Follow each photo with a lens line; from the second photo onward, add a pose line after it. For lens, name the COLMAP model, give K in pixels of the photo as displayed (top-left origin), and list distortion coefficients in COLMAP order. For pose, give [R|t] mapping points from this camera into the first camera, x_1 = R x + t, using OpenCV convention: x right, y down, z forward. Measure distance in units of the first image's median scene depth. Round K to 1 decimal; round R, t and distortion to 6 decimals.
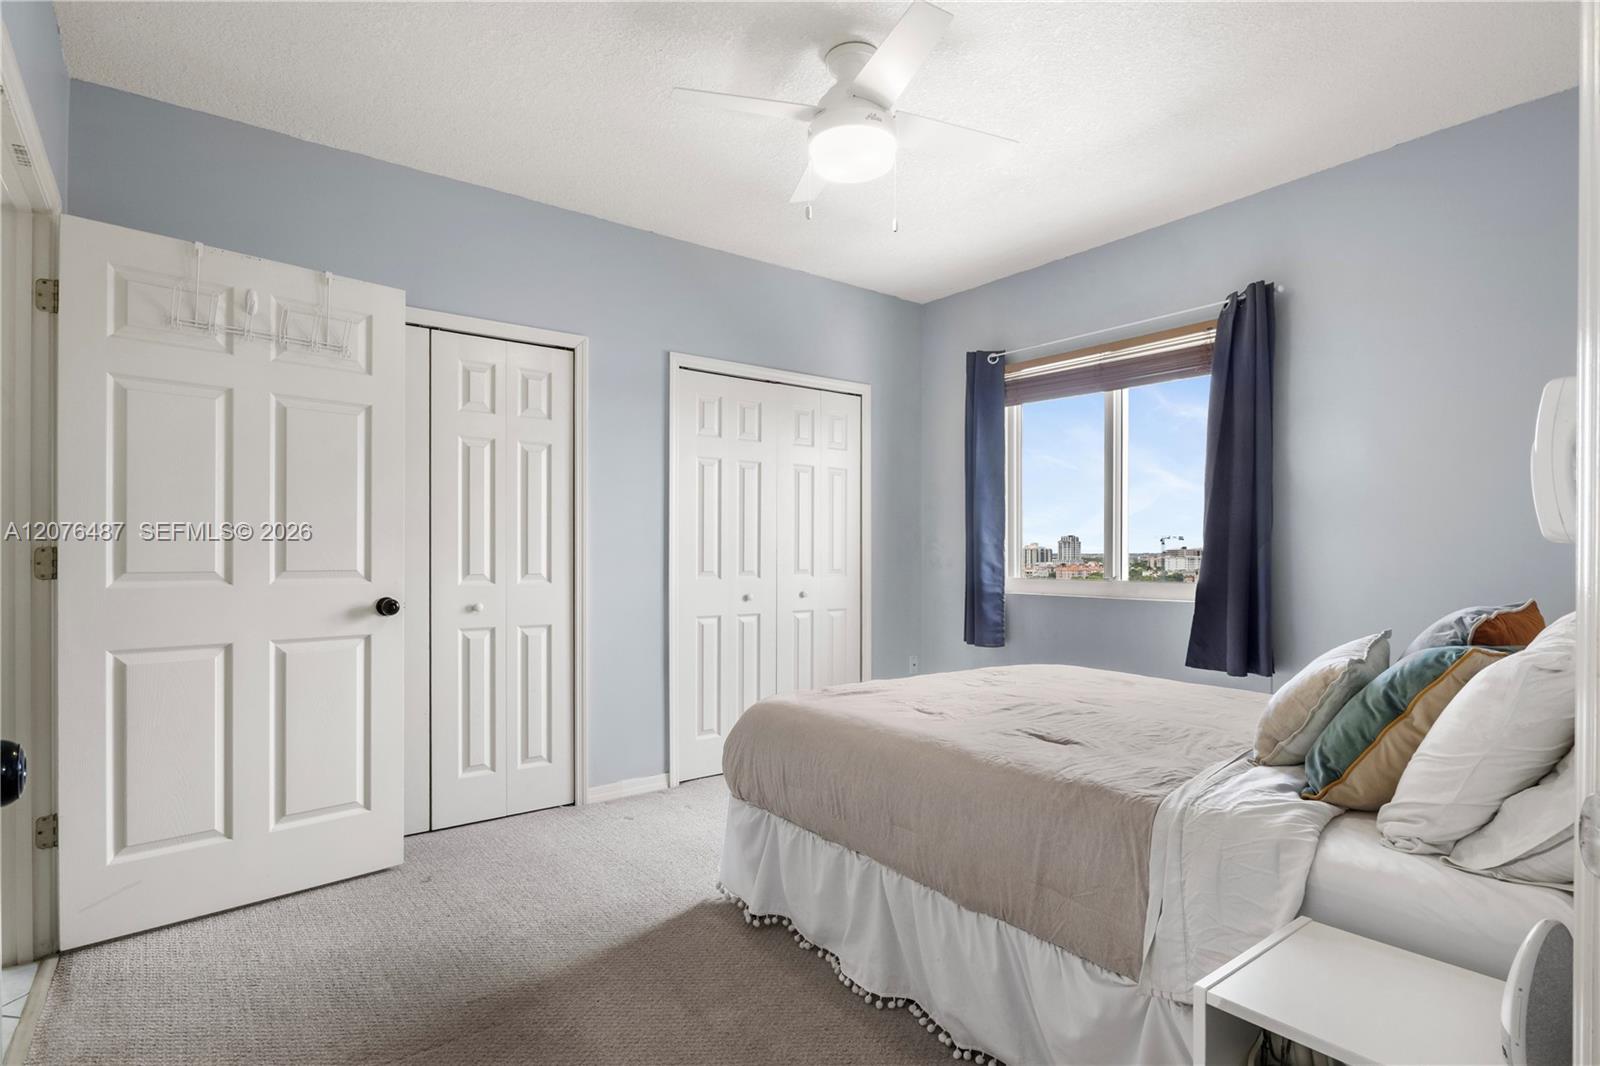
lens RADIAL K [[815.9, 0, 797.4], [0, 815.9, 553.8], [0, 0, 1]] dist [0.000171, -0.000039]
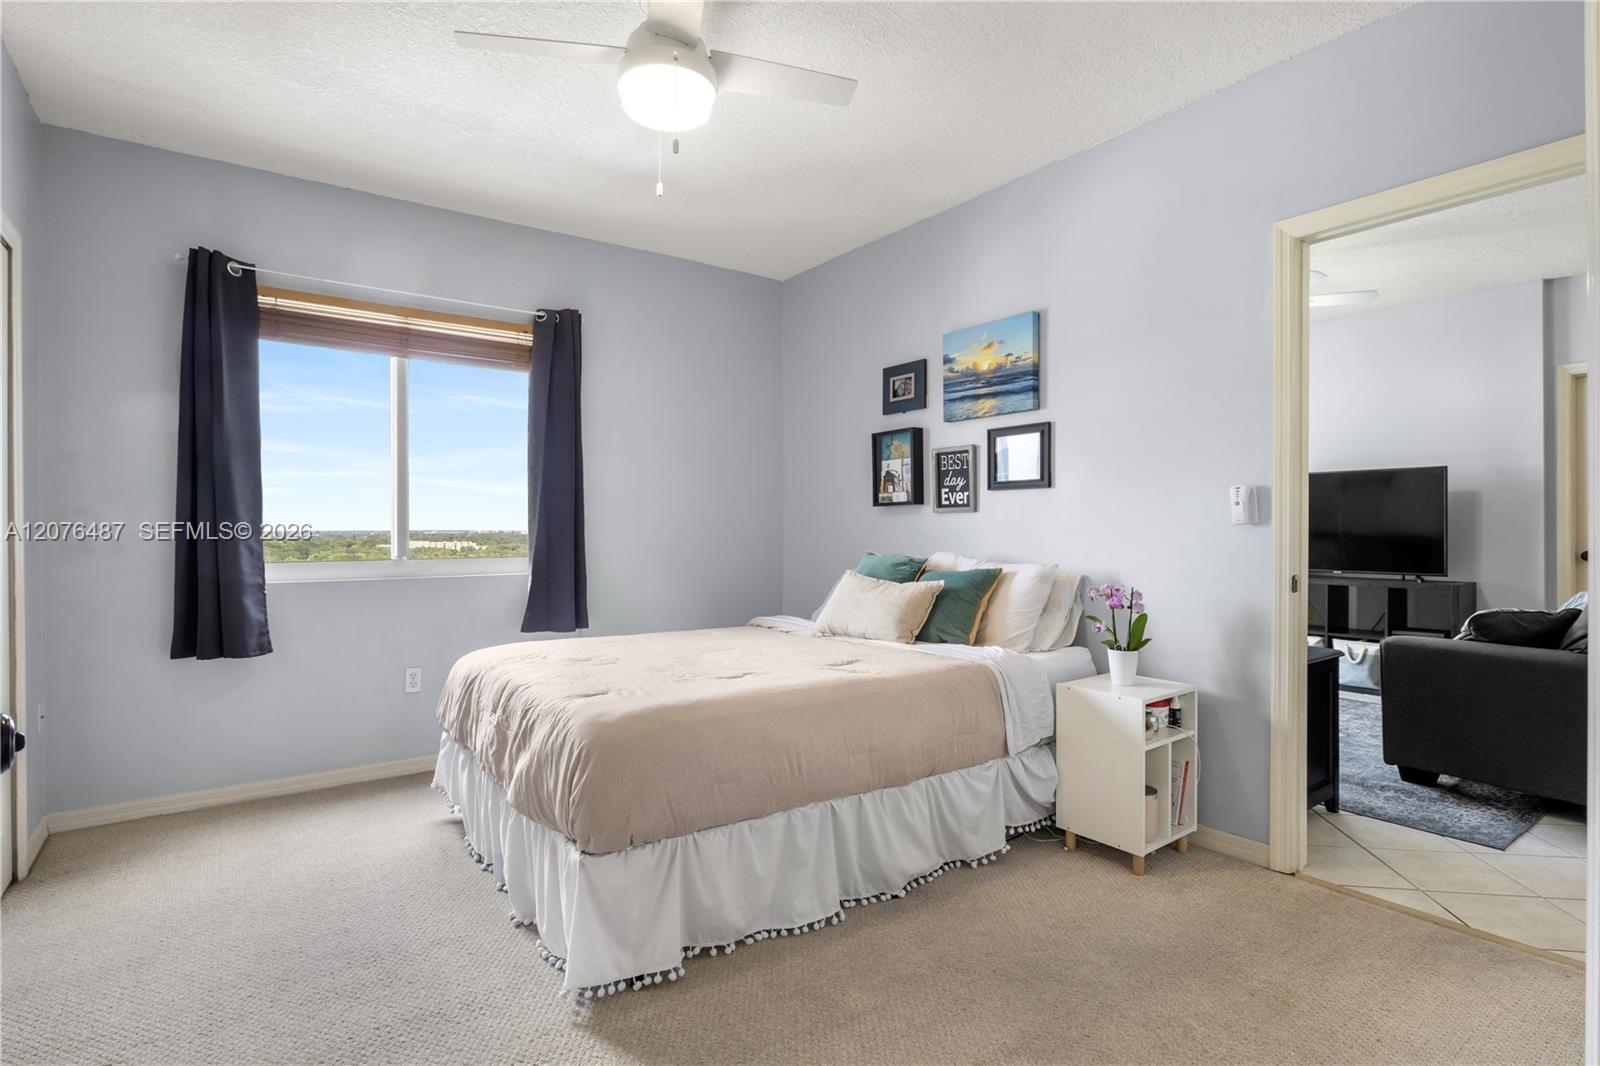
lens RADIAL K [[799.7, 0, 800.0], [0, 799.7, 533.0], [0, 0, 1]] dist [-0.000904, -0.000378]
pose [[0.029869, -0.006179, 0.999535, -0.582556], [0.002895, 0.999977, 0.006095, -0.002263], [-0.999550, 0.002712, 0.029886, 0.574078]]
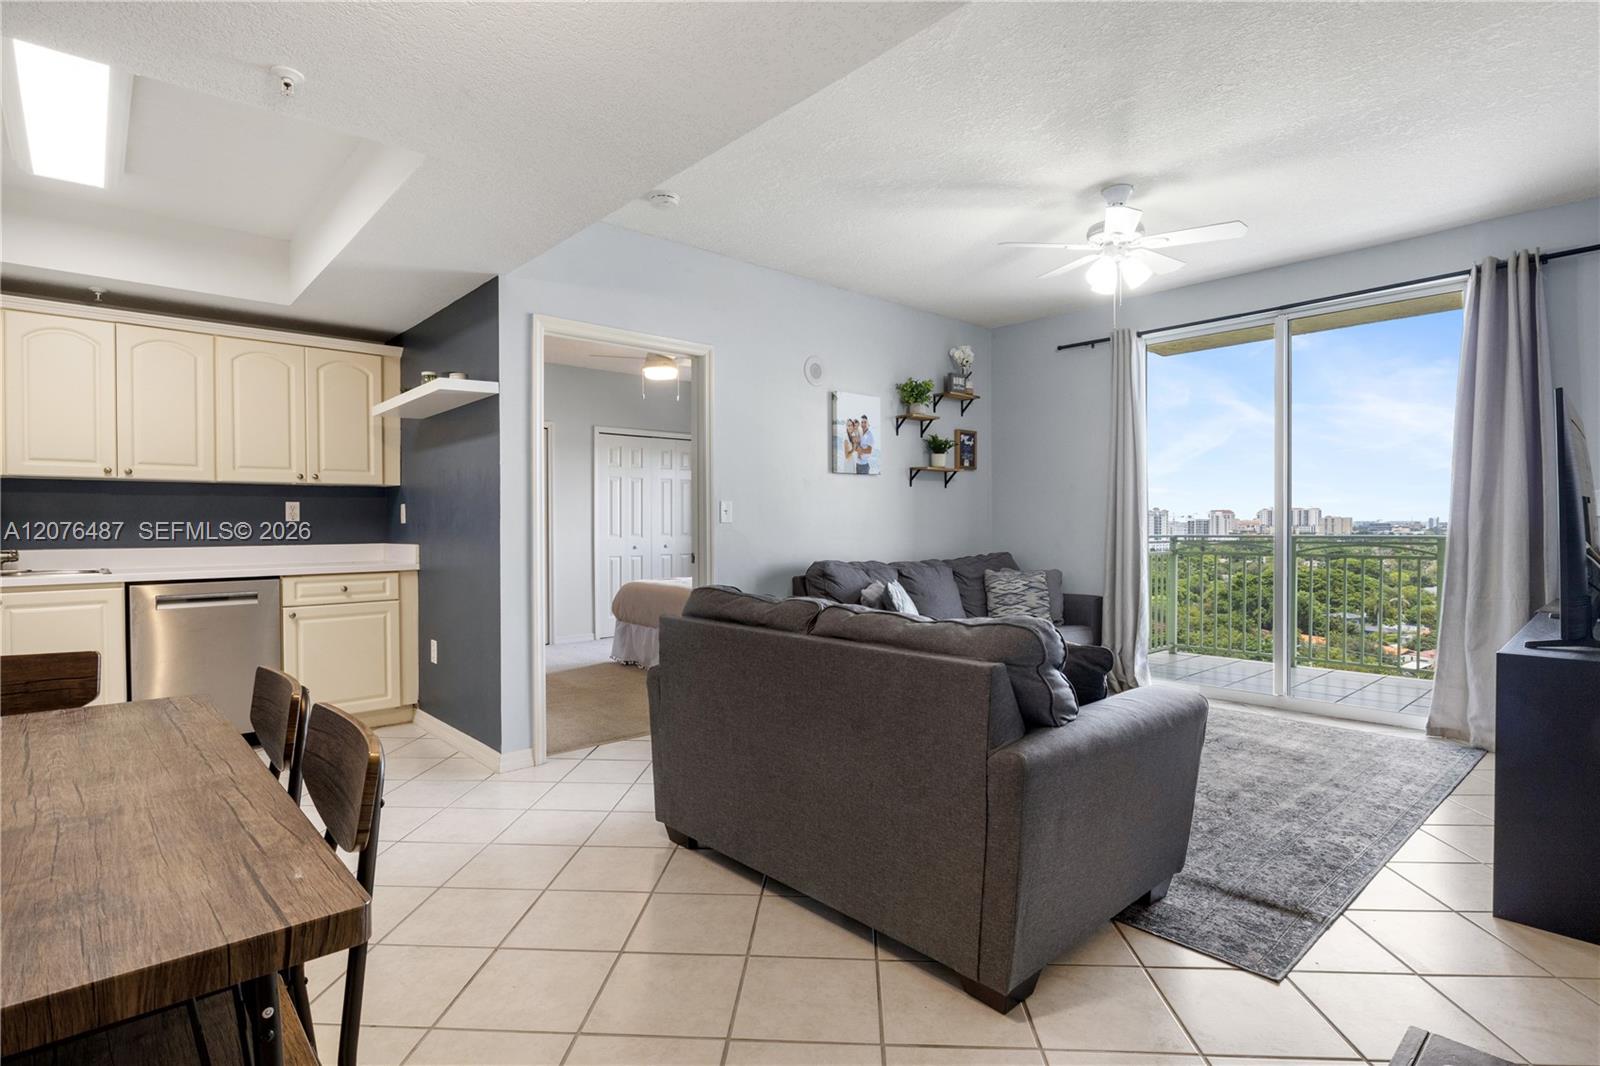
lens RADIAL K [[799.7, 0, 800.0], [0, 799.7, 533.0], [0, 0, 1]] dist [-0.000904, -0.000378]
pose [[0.997395, -0.005370, 0.071928, 0.225972], [0.004727, 0.999947, 0.009099, 0.003800], [-0.071973, -0.008735, 0.997368, -1.100350]]
